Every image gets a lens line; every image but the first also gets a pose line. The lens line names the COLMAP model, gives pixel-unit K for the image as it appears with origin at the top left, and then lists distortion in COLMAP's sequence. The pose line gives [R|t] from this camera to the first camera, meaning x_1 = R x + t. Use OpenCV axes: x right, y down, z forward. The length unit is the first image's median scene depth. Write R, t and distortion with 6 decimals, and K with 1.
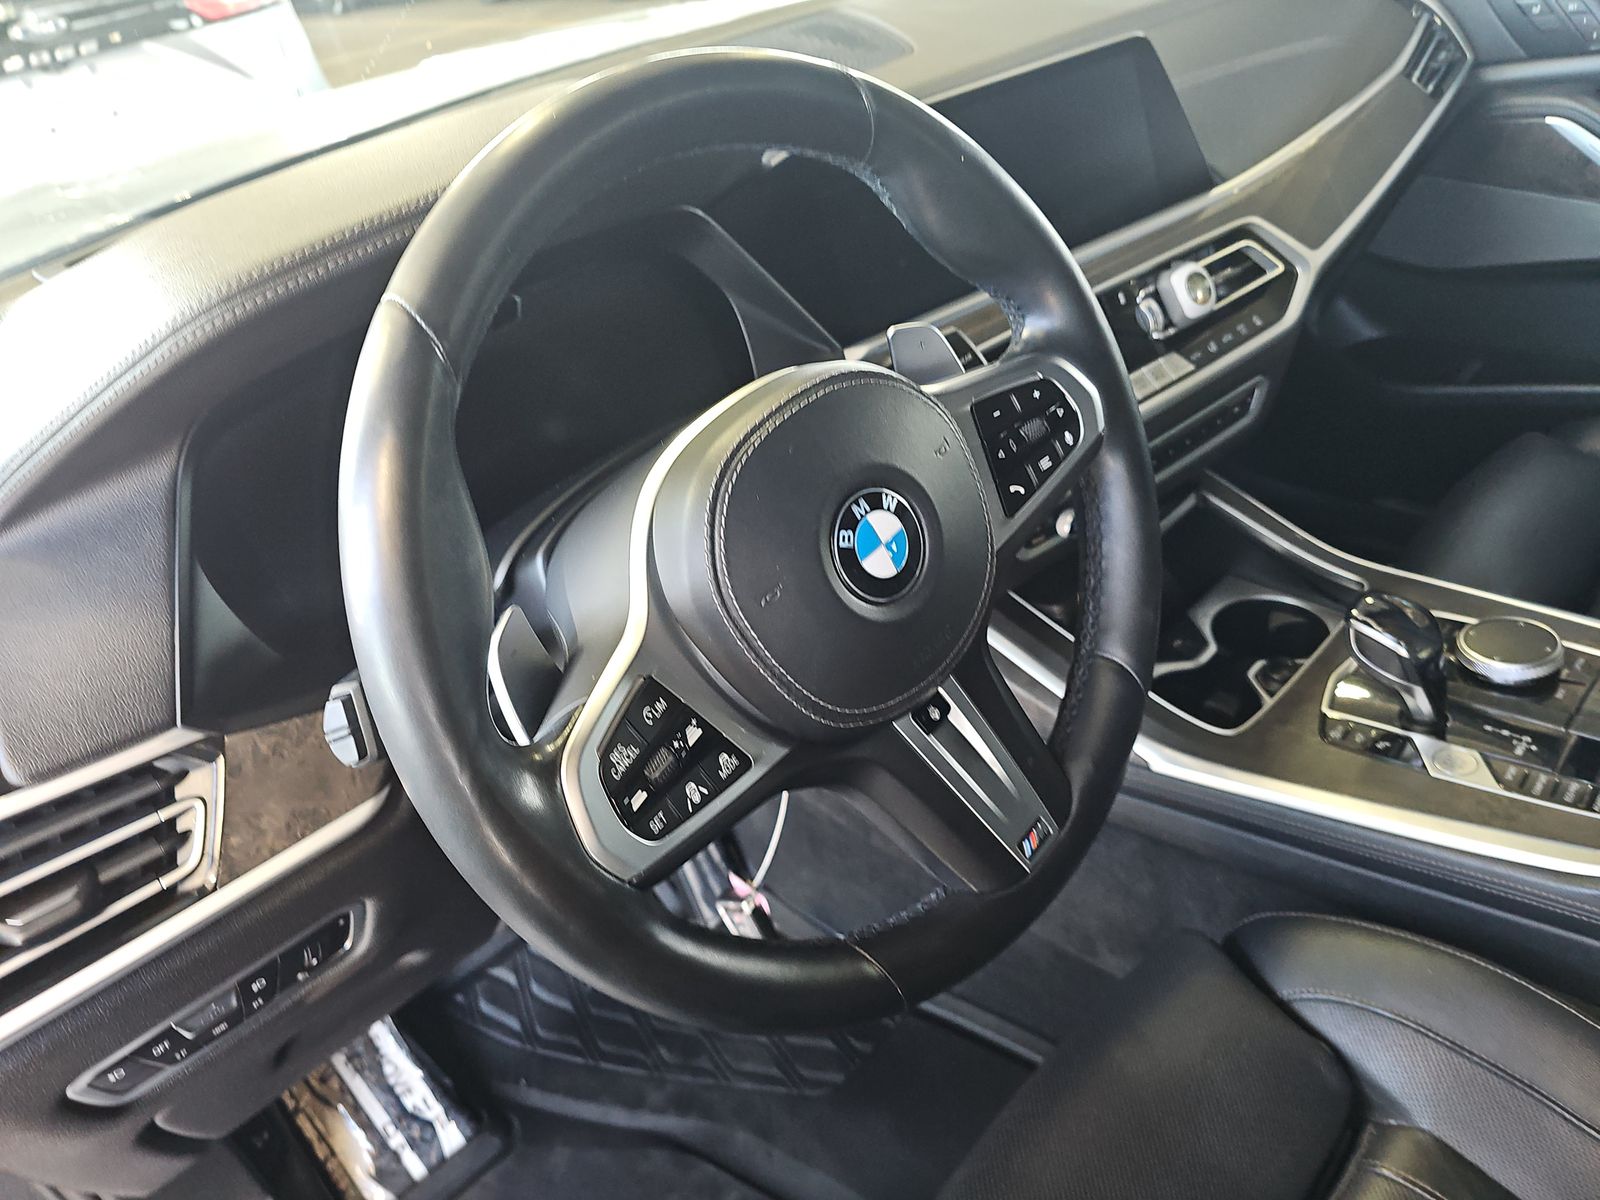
lens RADIAL K [[1084.4, 0, 783.9], [0, 1084.4, 589.3], [0, 0, 1]] dist [0.024036, -0.021750]
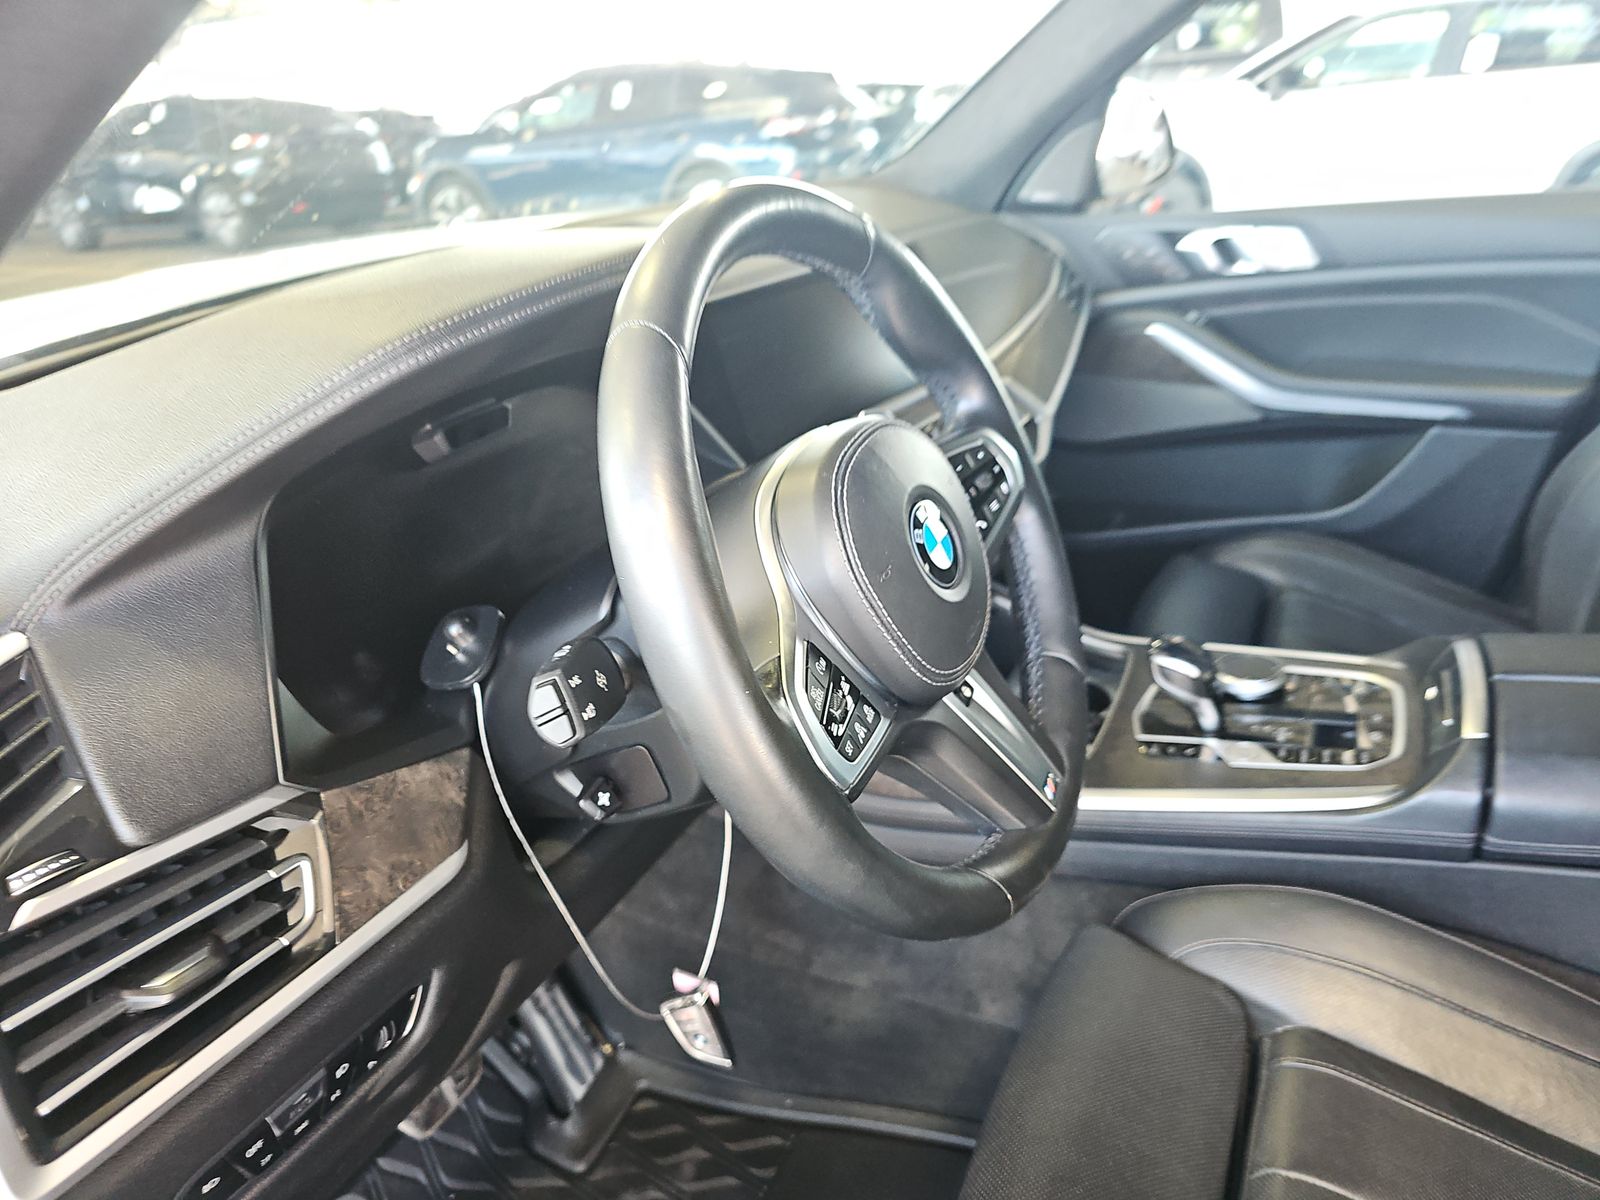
lens RADIAL K [[1084.4, 0, 810.0], [0, 1084.4, 595.2], [0, 0, 1]] dist [0.024036, -0.021750]
pose [[0.936113, -0.061702, 0.346244, -0.432325], [0.132794, 0.973626, -0.185520, 0.204713], [-0.325666, 0.219647, 0.919618, -0.100738]]
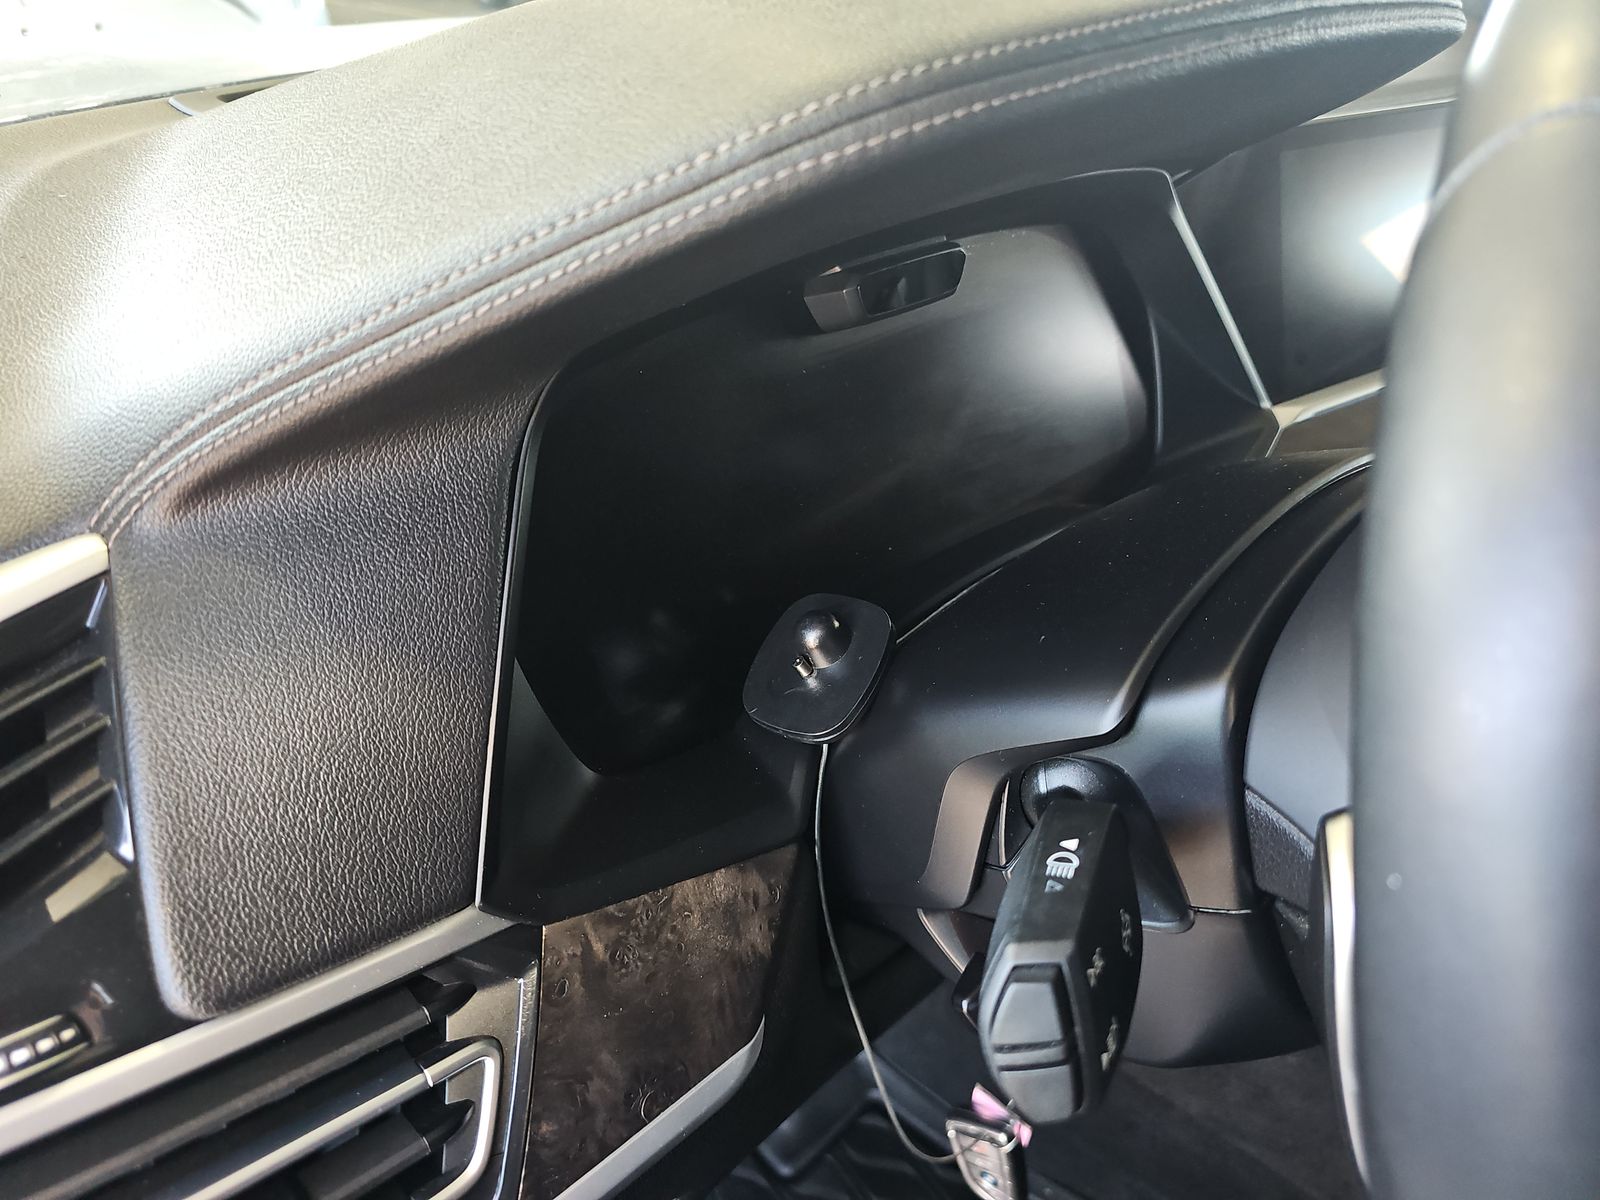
lens RADIAL K [[1084.4, 0, 808.7], [0, 1084.4, 603.7], [0, 0, 1]] dist [0.024036, -0.021750]
pose [[0.985245, 0.133306, 0.107339, -0.465700], [-0.129200, 0.990626, -0.044367, -0.018730], [-0.112247, 0.029844, 0.993232, 0.441073]]
